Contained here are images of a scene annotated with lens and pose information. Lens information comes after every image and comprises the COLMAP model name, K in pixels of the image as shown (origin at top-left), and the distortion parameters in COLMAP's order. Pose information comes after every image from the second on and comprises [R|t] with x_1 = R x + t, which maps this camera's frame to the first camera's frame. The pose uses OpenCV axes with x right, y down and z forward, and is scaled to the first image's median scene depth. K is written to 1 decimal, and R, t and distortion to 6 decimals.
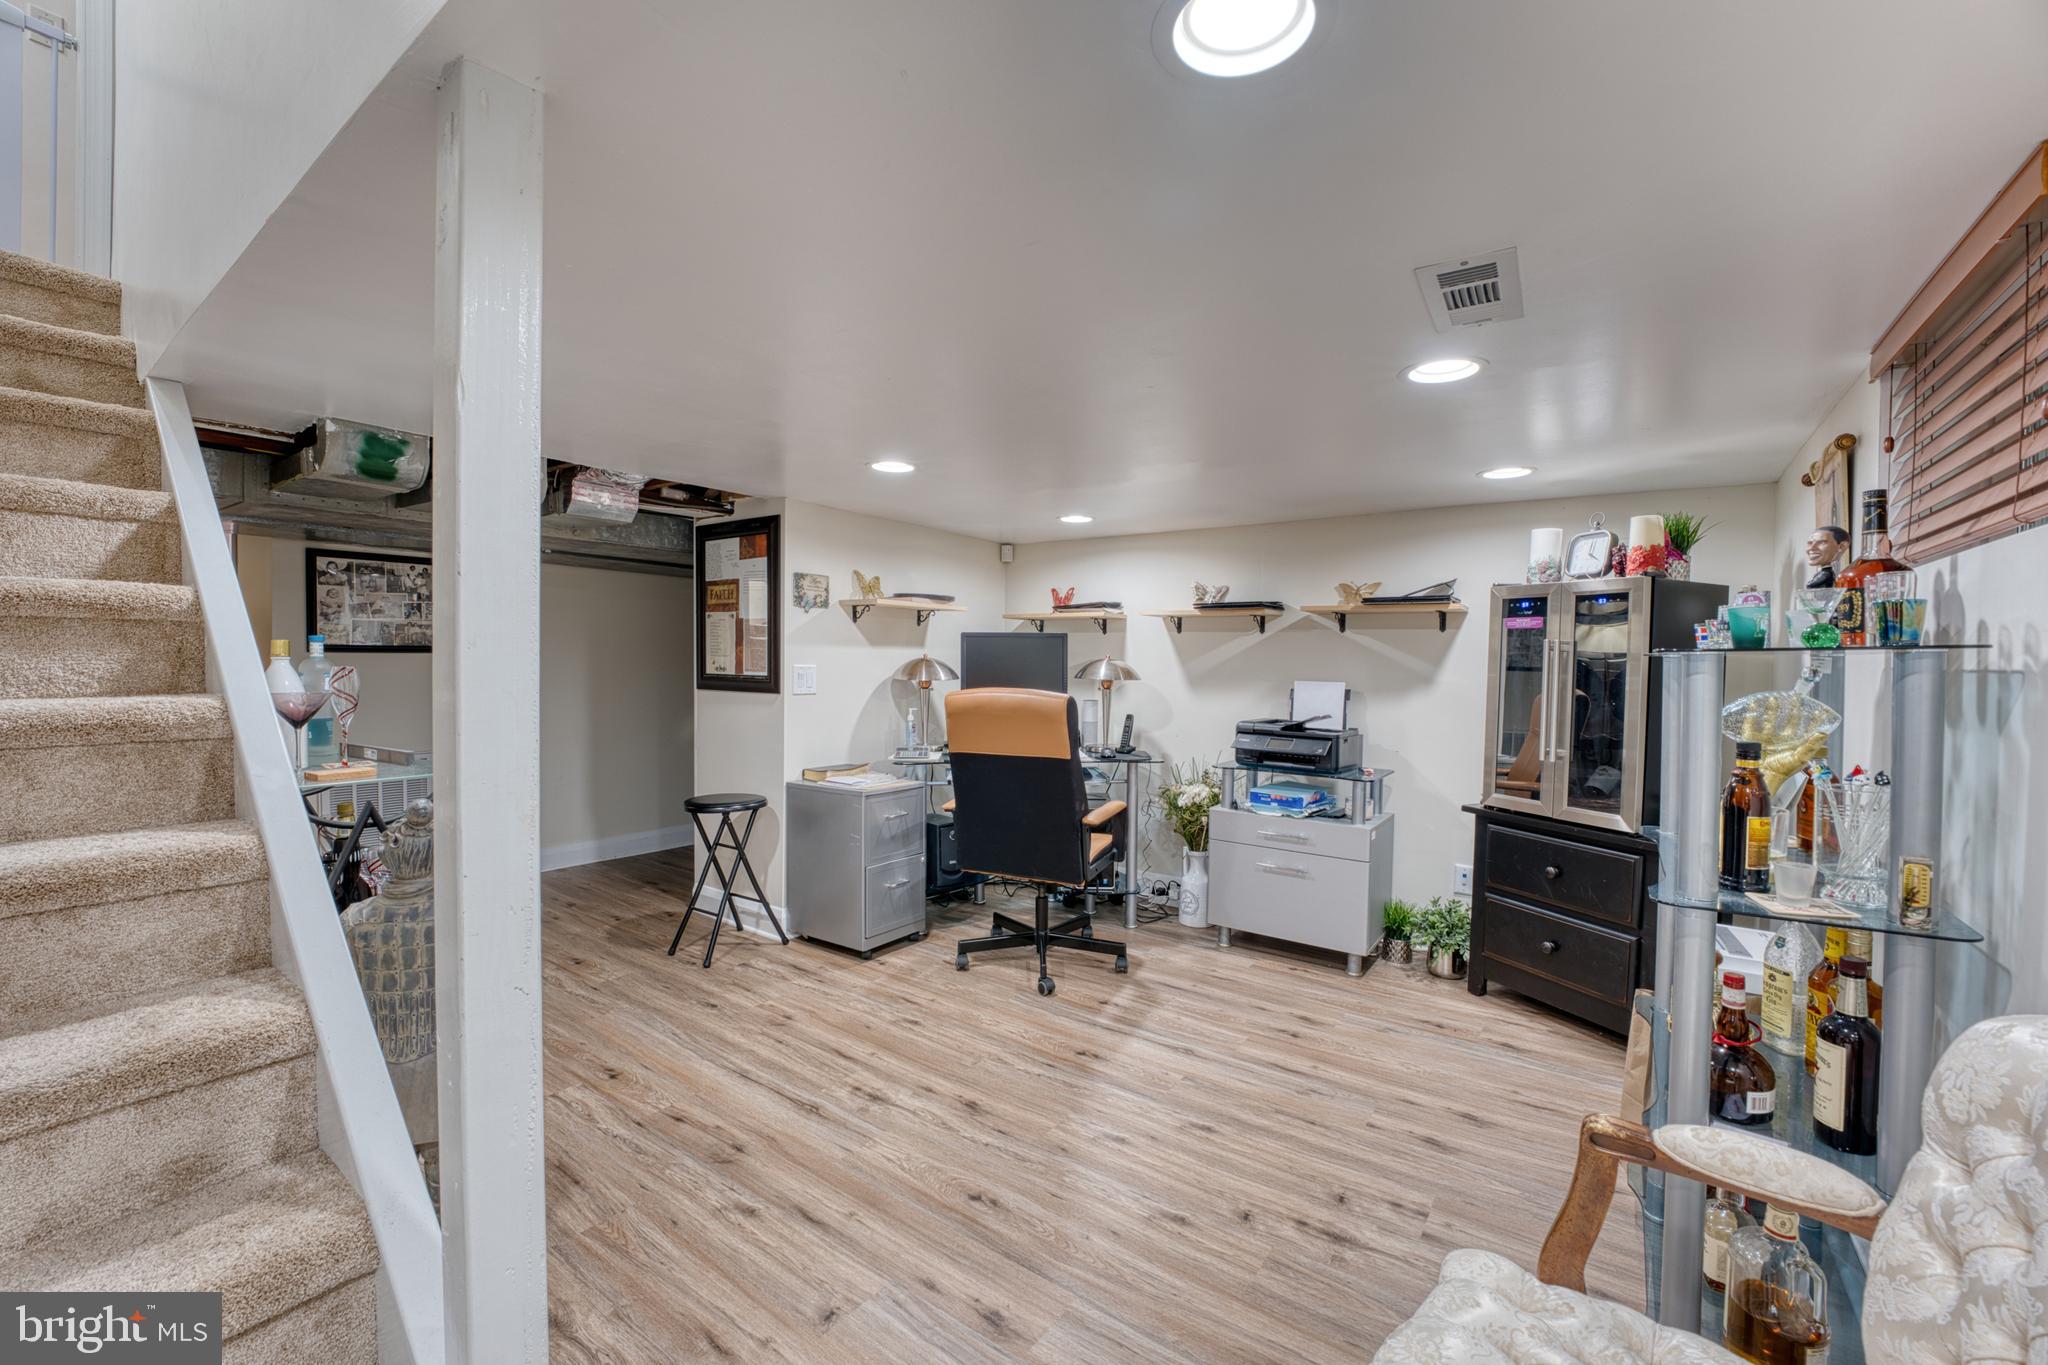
lens RADIAL K [[819.1, 0, 1011.2], [0, 819.1, 679.1], [0, 0, 1]] dist [-0.012064, 0.001418]
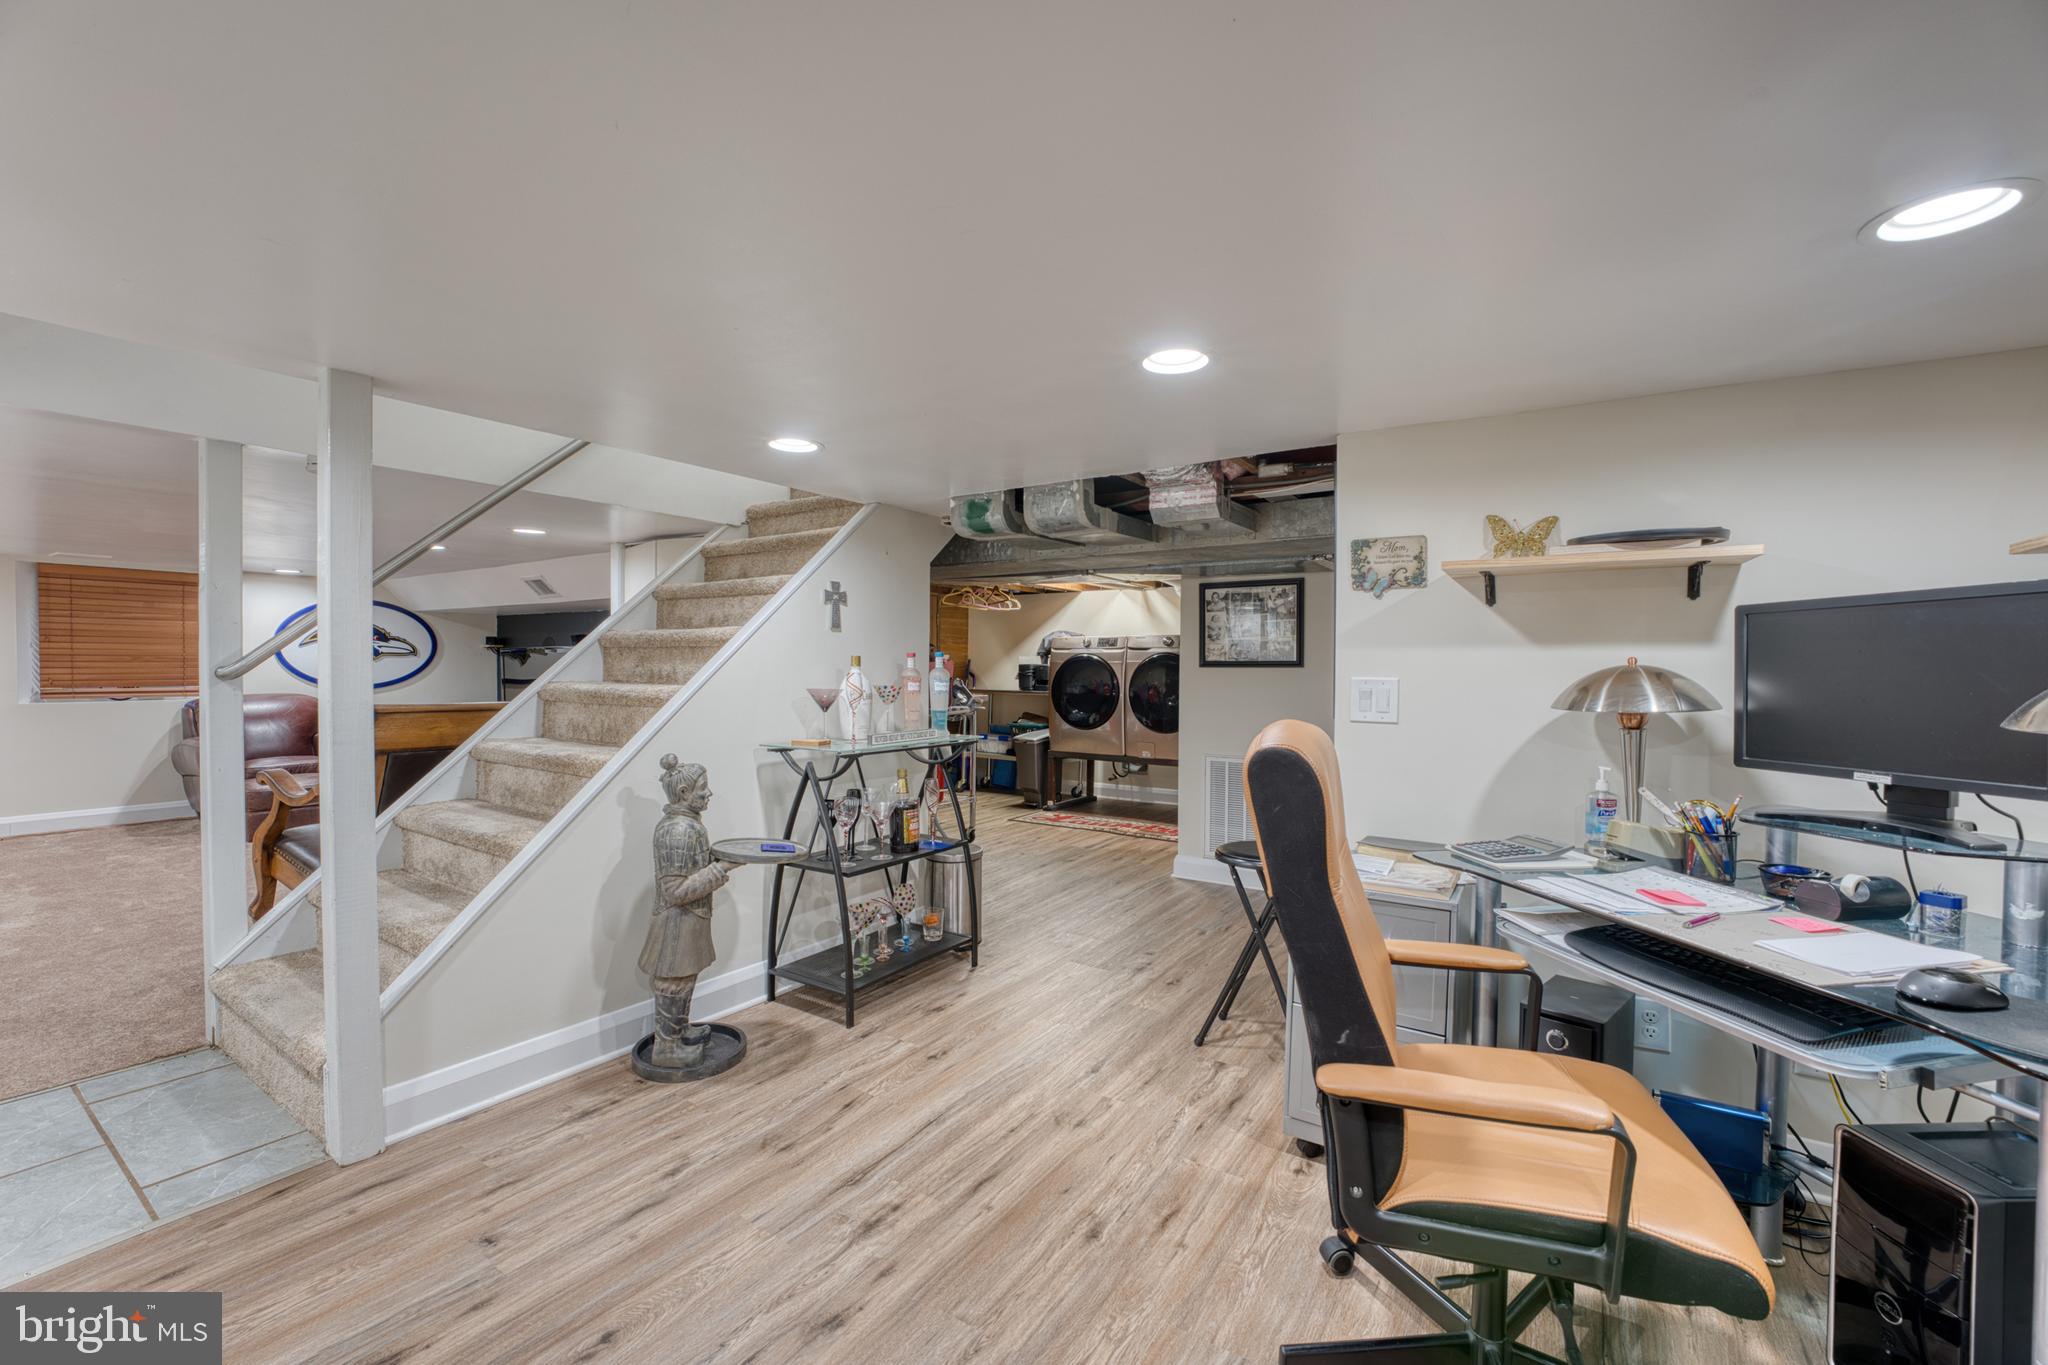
lens RADIAL K [[819.1, 0, 1013.7], [0, 819.1, 685.7], [0, 0, 1]] dist [-0.012064, 0.001418]
pose [[0.052634, 0.009934, -0.998564, 0.436656], [-0.021952, 0.999720, 0.008789, -0.012051], [0.998373, 0.021457, 0.052837, 0.764393]]
